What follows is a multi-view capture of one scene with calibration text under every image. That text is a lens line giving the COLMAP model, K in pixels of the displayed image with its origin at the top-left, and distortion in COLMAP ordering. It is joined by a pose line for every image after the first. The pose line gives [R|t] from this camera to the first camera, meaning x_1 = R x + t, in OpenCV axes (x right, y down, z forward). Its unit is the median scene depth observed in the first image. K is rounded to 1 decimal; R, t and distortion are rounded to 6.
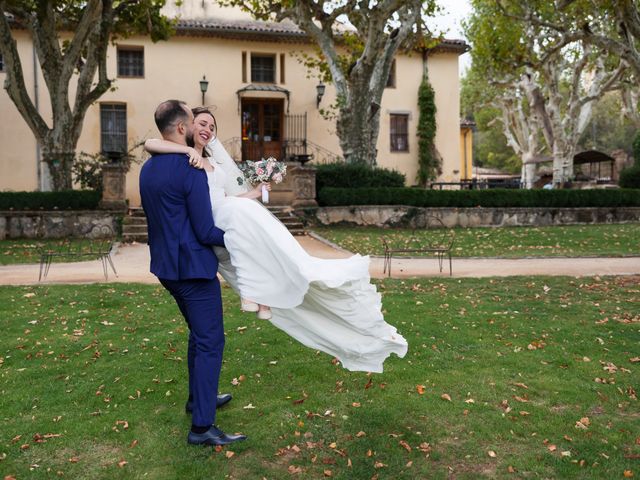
lens RADIAL K [[681.4, 0, 305.6], [0, 681.4, 238.7], [0, 0, 1]] dist [0.021737, 0.010997]
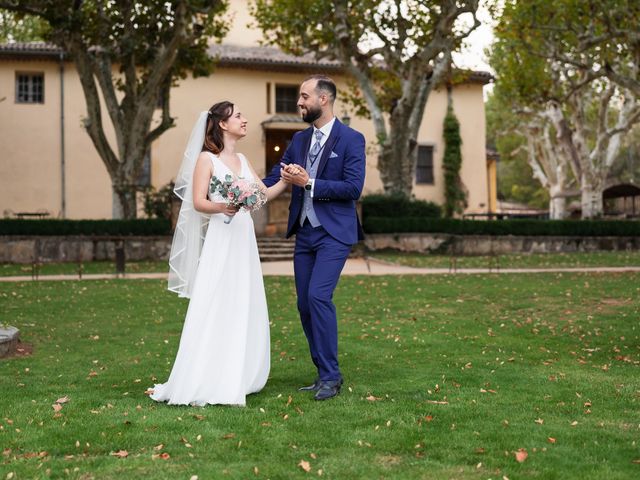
lens RADIAL K [[816.3, 0, 320.0], [0, 816.3, 240.0], [0, 0, 1]] dist [-0.004515, 0.012931]
pose [[0.999538, 0.002654, 0.030283, -0.071737], [-0.000922, 0.998371, -0.057046, 0.028408], [-0.030385, 0.056991, 0.997912, -0.234289]]
